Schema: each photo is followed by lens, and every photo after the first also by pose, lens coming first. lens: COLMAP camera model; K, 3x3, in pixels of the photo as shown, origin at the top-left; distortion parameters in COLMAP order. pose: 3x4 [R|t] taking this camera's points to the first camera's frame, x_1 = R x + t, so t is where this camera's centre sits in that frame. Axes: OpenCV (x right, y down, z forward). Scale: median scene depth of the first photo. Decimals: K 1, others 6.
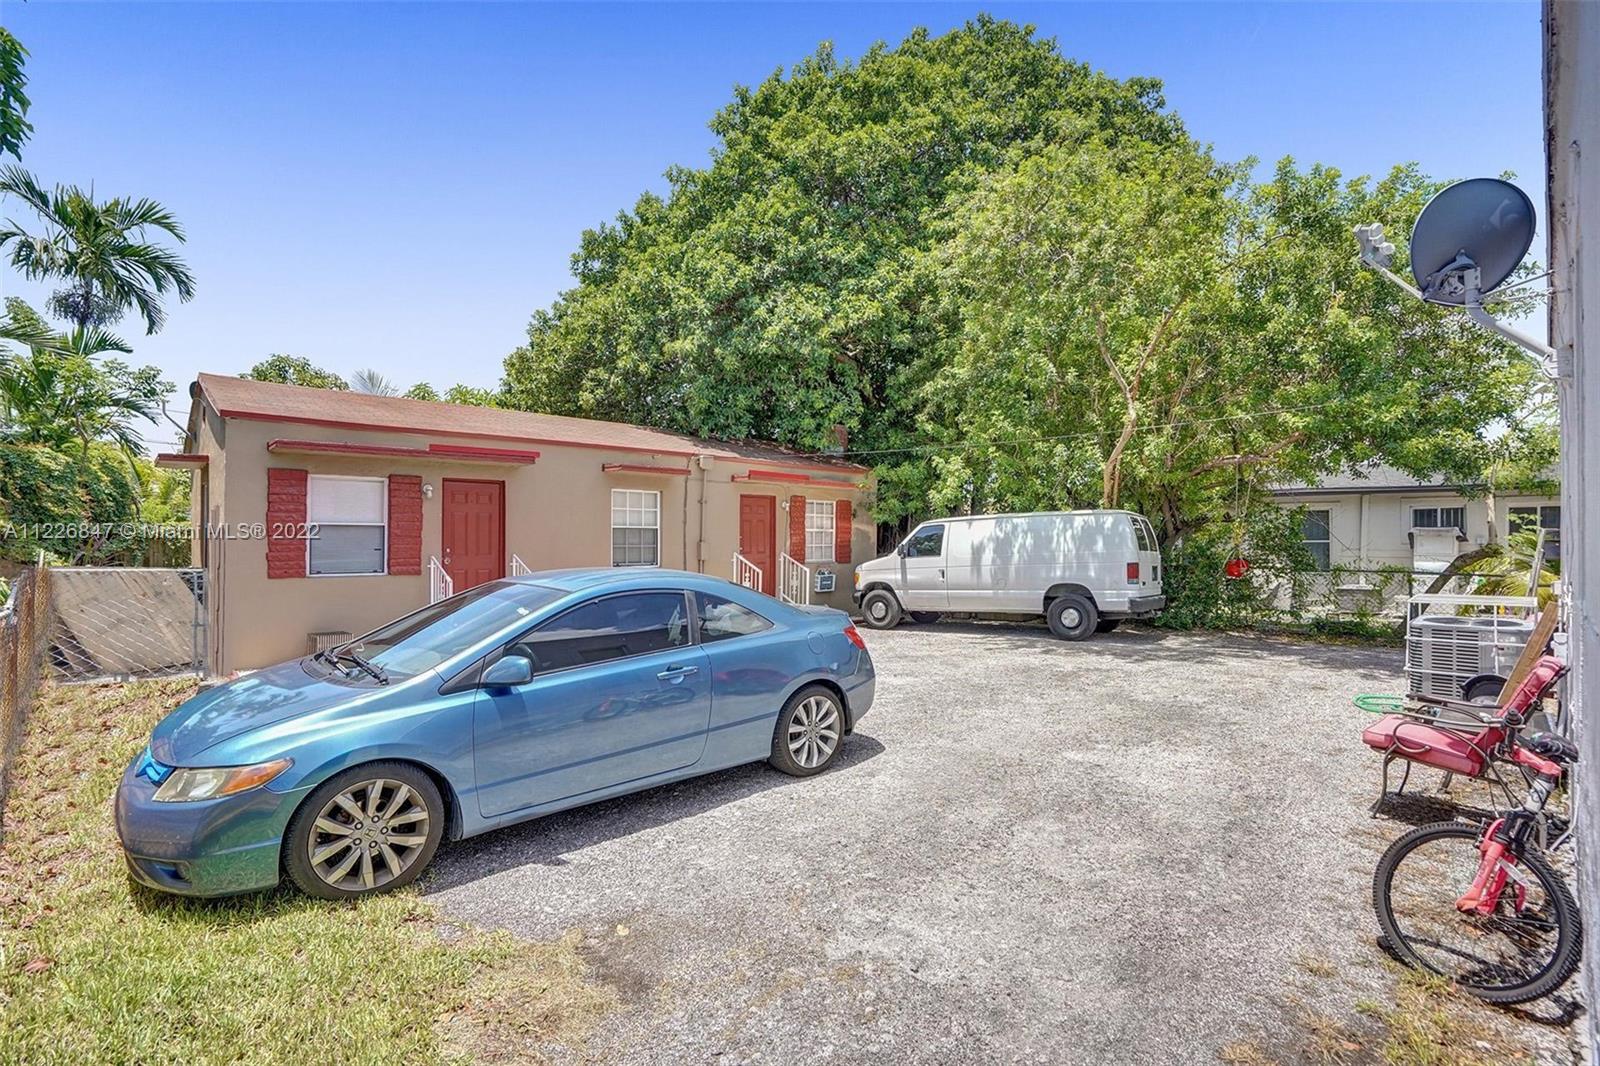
lens RADIAL K [[755.3, 0, 790.9], [0, 755.3, 538.4], [0, 0, 1]] dist [-0.056932, 0.021946]
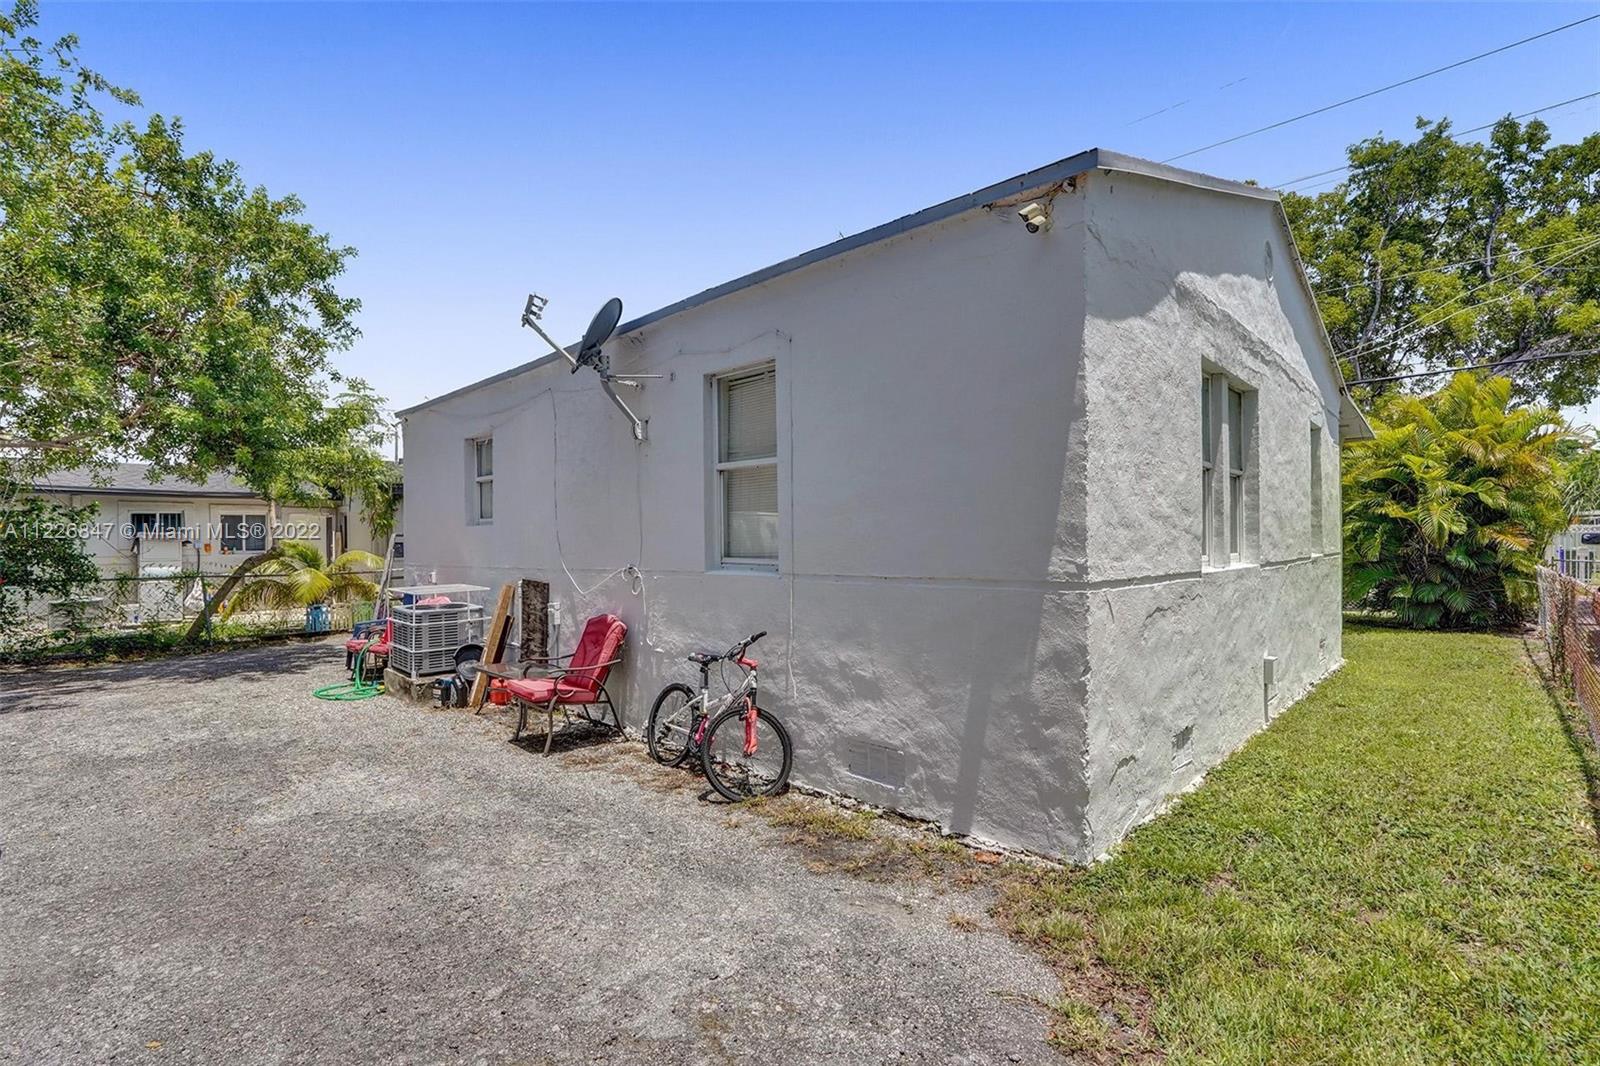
lens RADIAL K [[755.3, 0, 790.9], [0, 755.3, 538.4], [0, 0, 1]] dist [-0.056932, 0.021946]
pose [[-0.046895, 0.000611, 0.998900, -0.426781], [0.006866, 0.999976, -0.000290, -0.001844], [-0.998876, 0.006845, -0.046899, 0.483698]]
